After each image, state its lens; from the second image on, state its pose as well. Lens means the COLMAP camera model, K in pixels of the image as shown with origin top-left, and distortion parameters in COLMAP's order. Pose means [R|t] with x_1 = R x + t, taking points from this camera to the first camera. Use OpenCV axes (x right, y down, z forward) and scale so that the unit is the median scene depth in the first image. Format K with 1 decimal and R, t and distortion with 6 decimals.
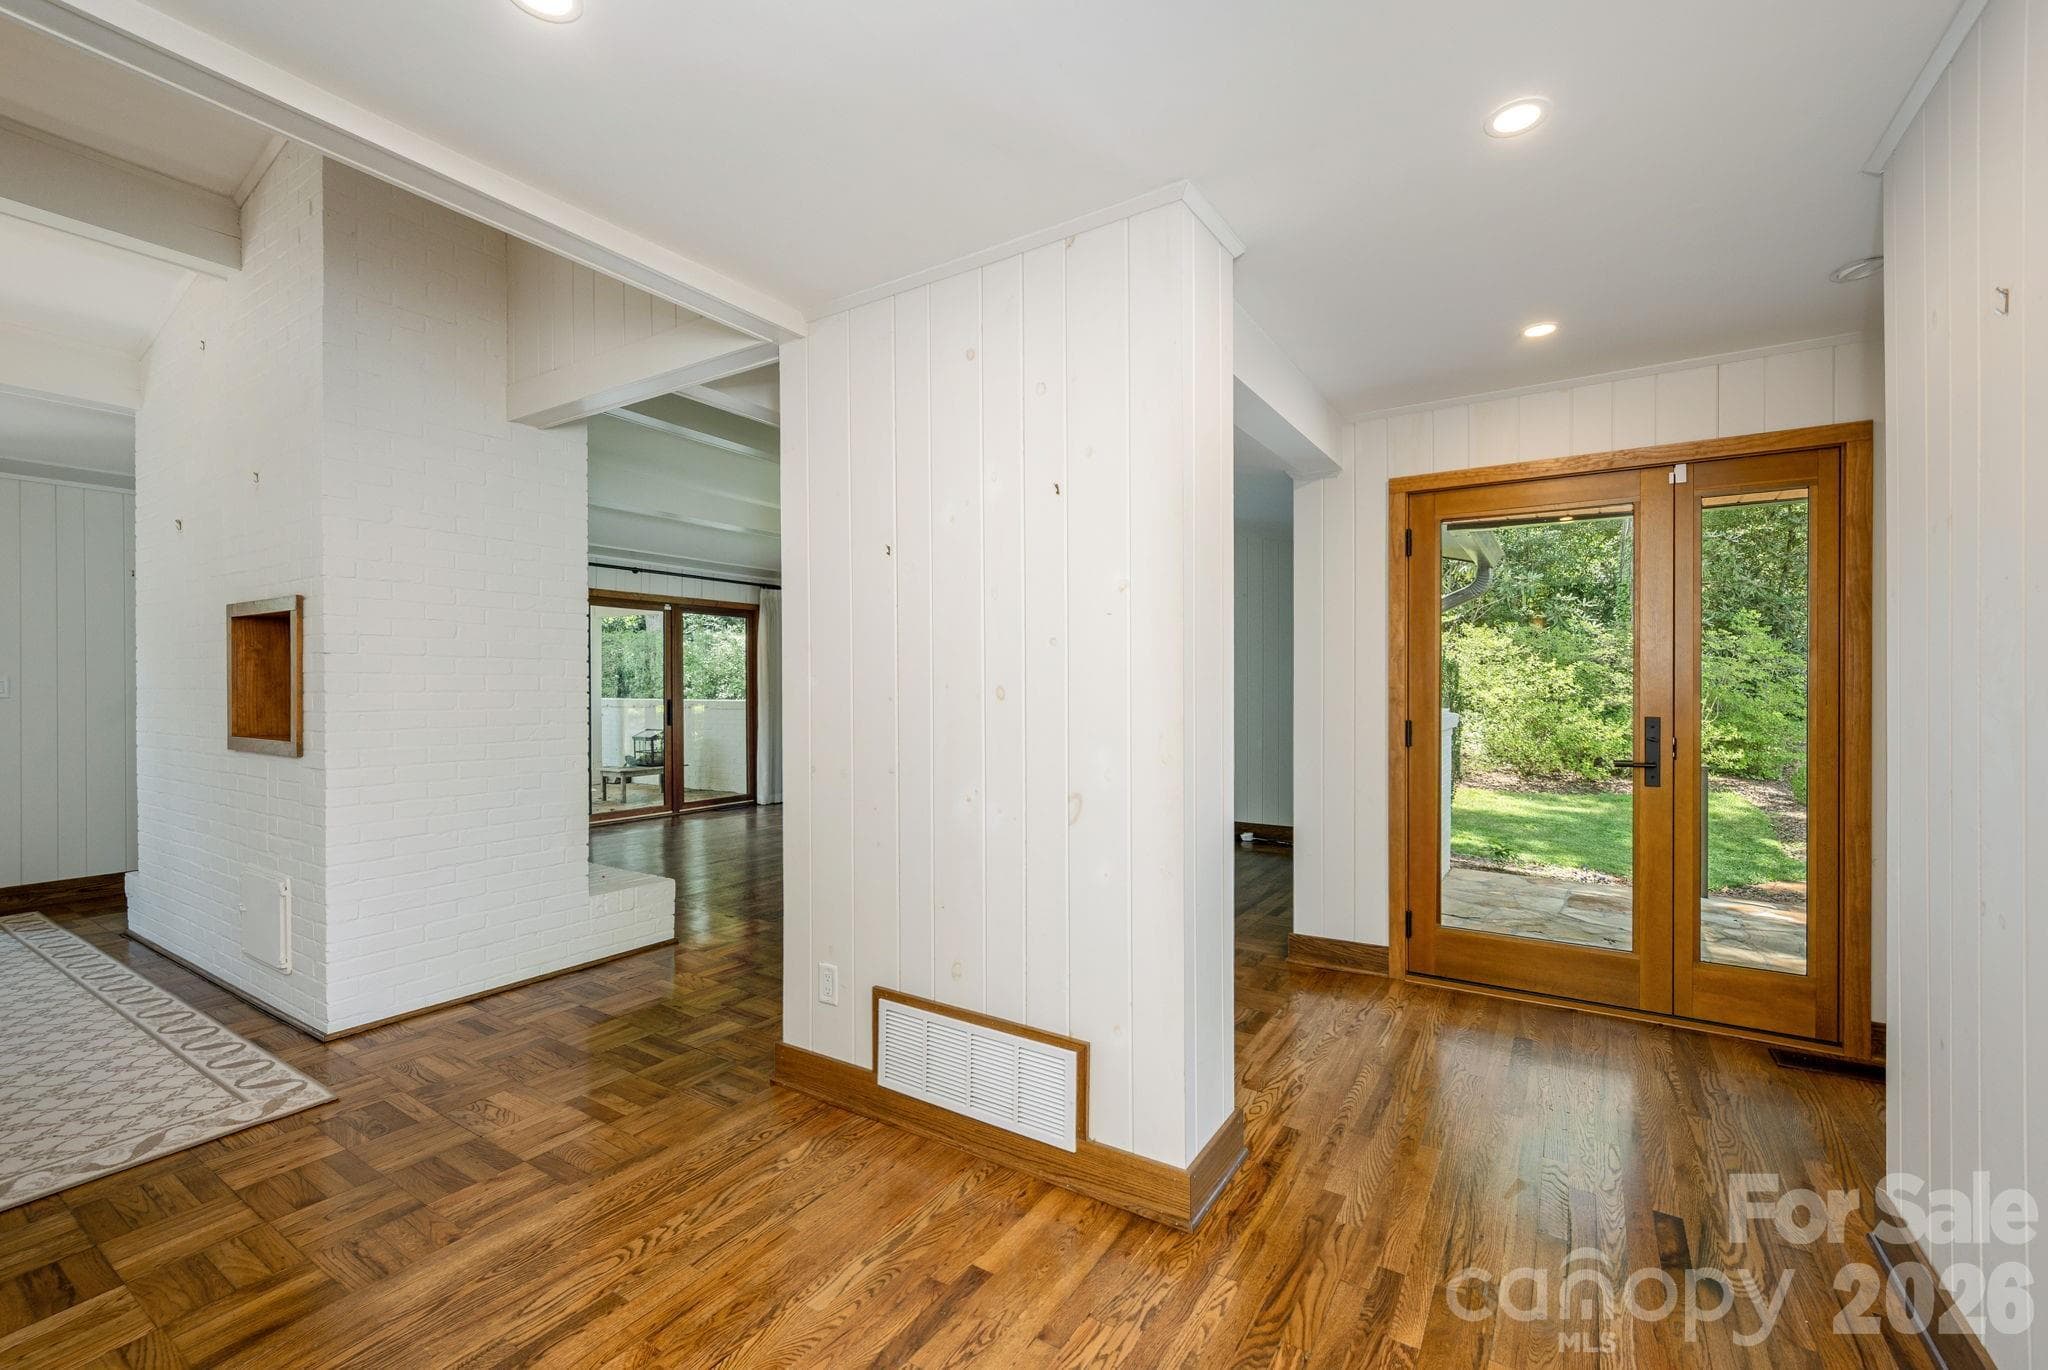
lens RADIAL K [[851.4, 0, 1032.8], [0, 851.4, 693.6], [0, 0, 1]] dist [-0.000049, -0.000261]
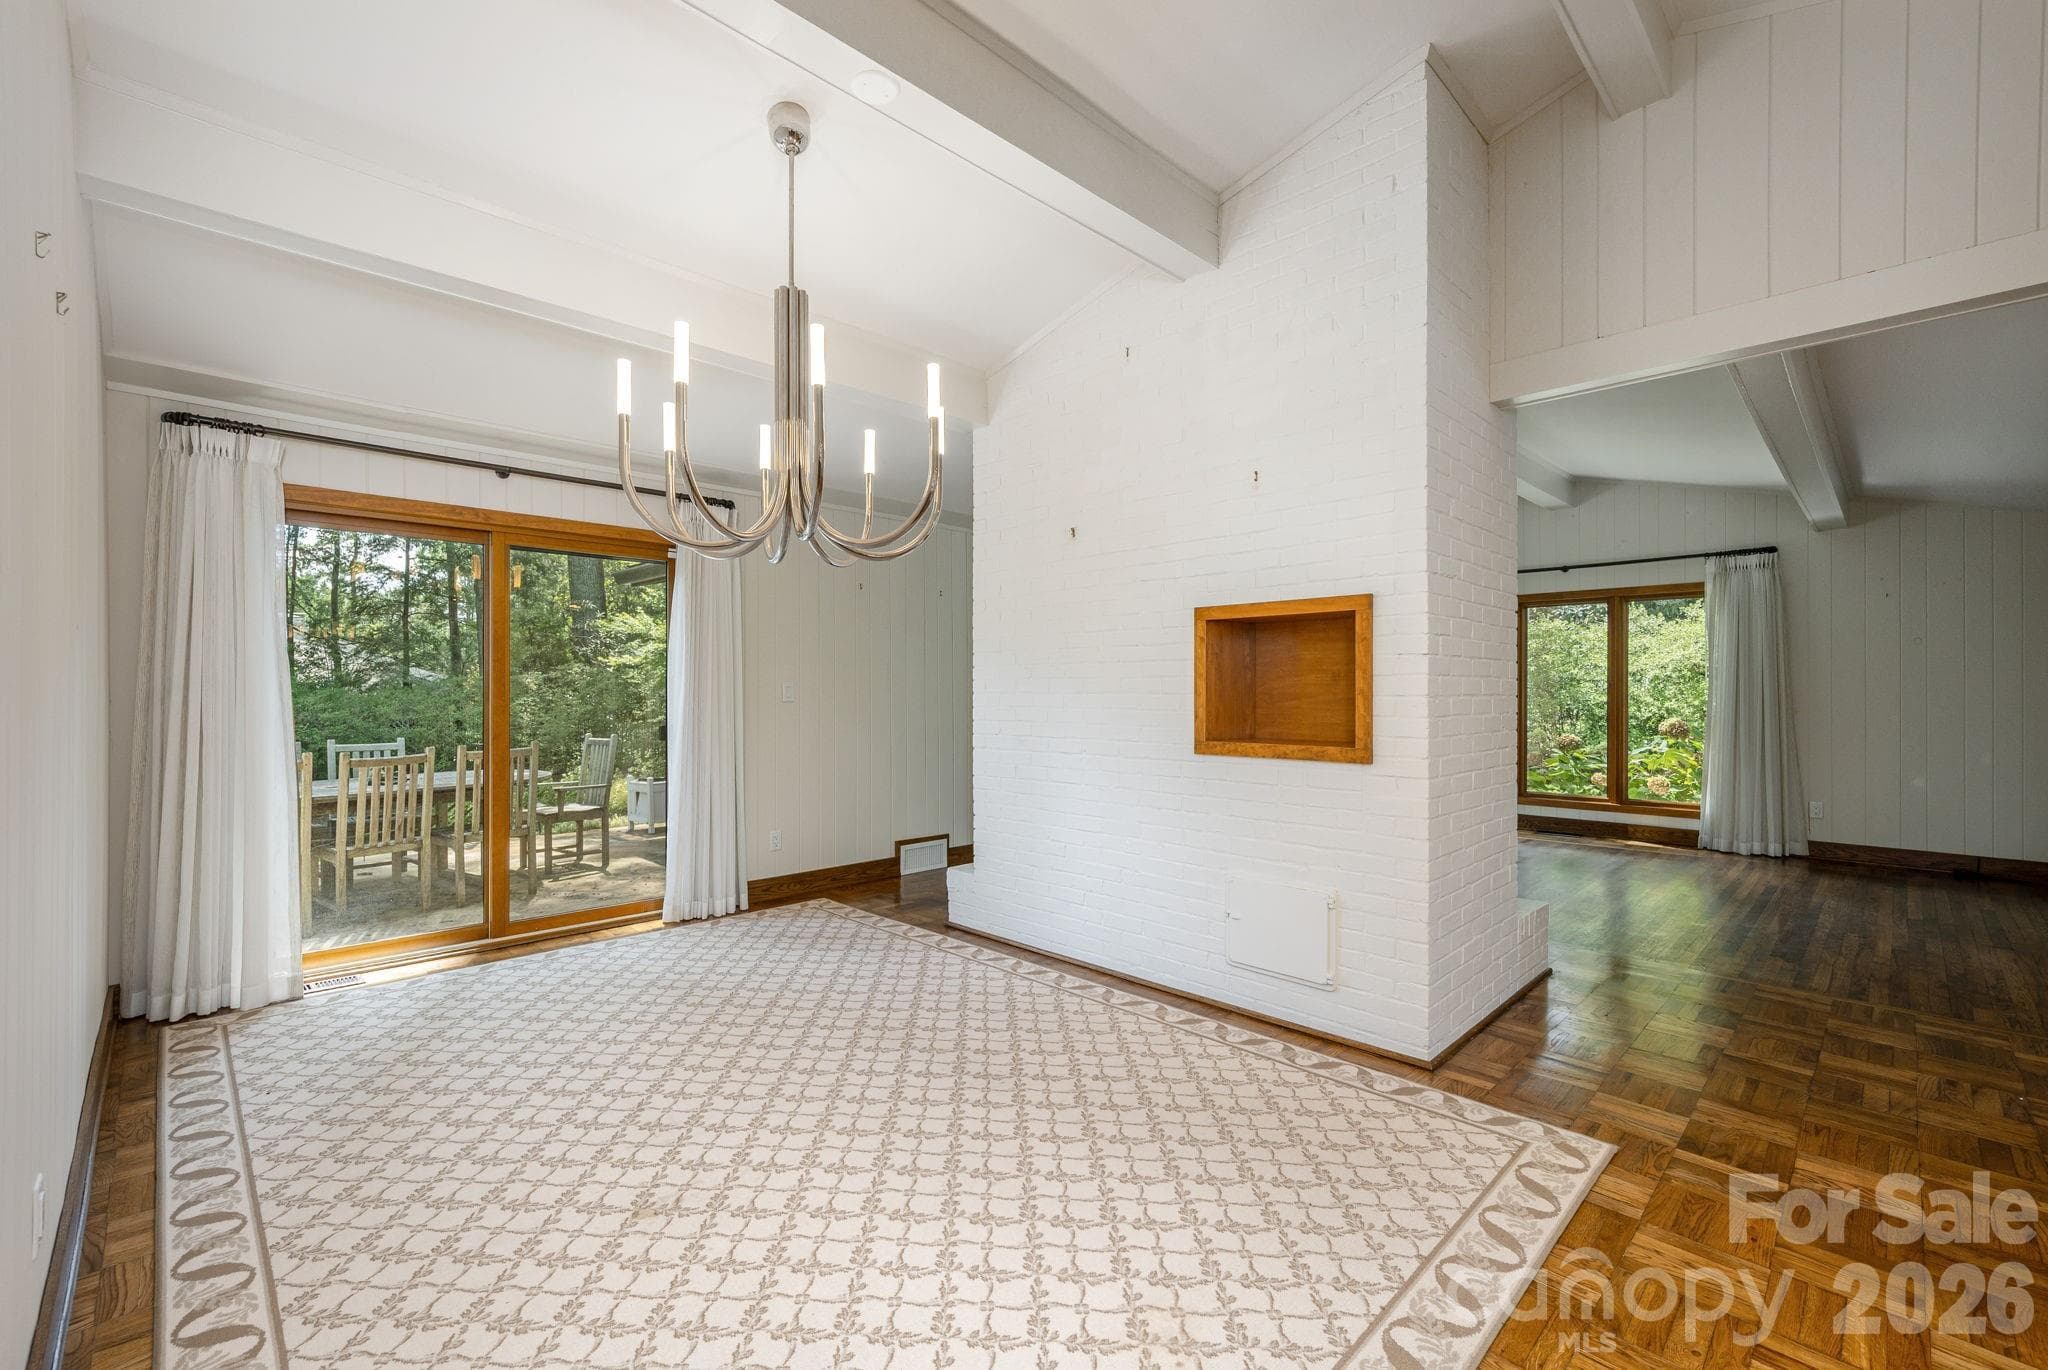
lens RADIAL K [[851.4, 0, 1009.0], [0, 851.4, 691.4], [0, 0, 1]] dist [-0.000049, -0.000261]
pose [[0.974920, -0.003479, -0.222527, -1.037883], [0.000421, 0.999905, -0.013789, 0.009199], [0.222554, 0.013350, 0.974829, -0.011709]]
